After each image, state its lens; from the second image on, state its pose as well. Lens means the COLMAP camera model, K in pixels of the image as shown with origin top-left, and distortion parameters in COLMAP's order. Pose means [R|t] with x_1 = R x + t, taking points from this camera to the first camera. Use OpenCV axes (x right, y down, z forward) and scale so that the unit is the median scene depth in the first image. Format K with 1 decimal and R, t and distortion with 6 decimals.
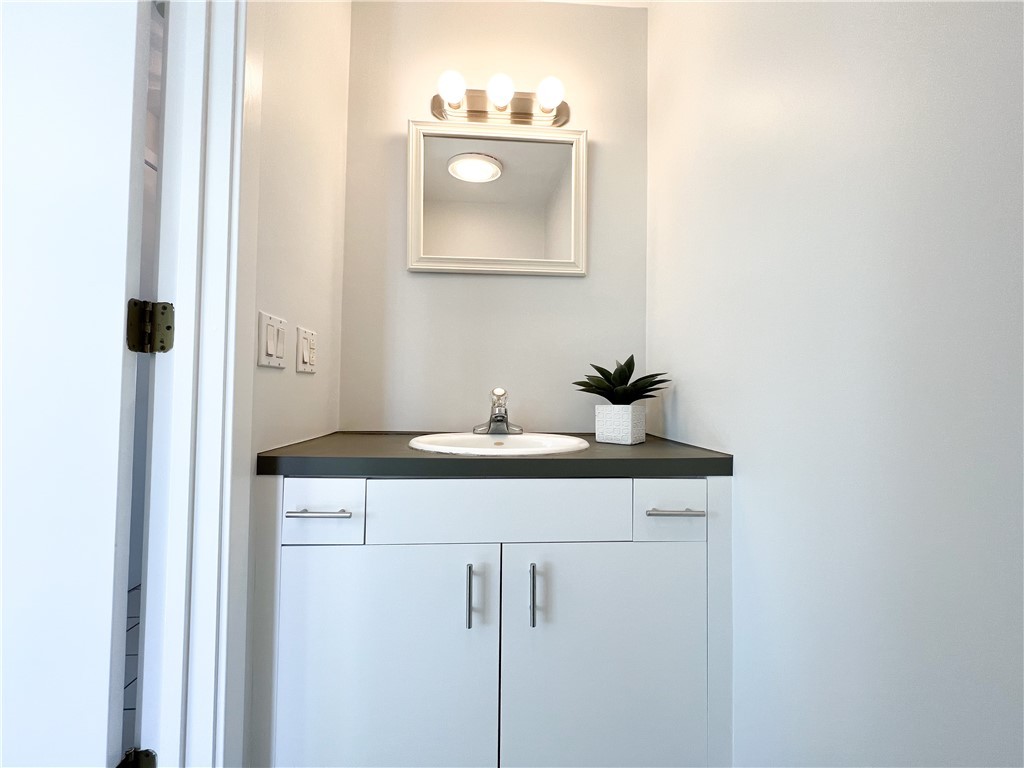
lens RADIAL K [[409.1, 0, 512.0], [0, 409.1, 384.0], [0, 0, 1]] dist [-0.001865, -0.000114]
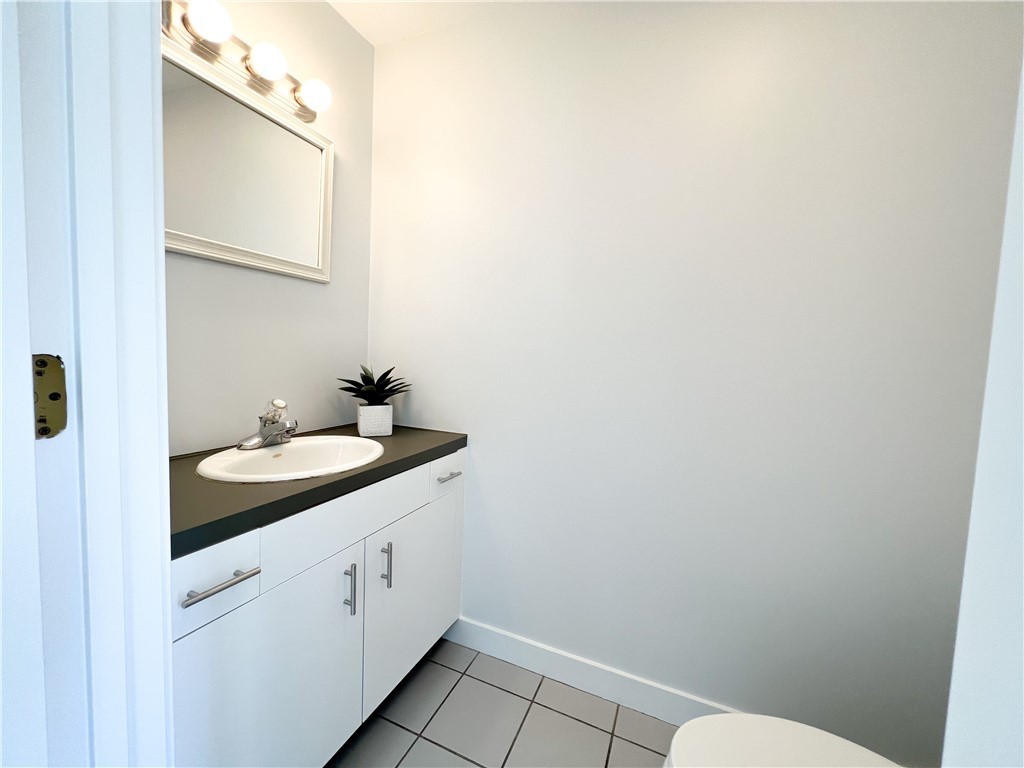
lens RADIAL K [[409.1, 0, 512.0], [0, 409.1, 384.0], [0, 0, 1]] dist [-0.001865, -0.000114]
pose [[0.464390, -0.058093, 0.883724, -0.711780], [-0.056713, 0.993848, 0.095135, -0.169612], [-0.883813, -0.094298, 0.458238, 0.079705]]
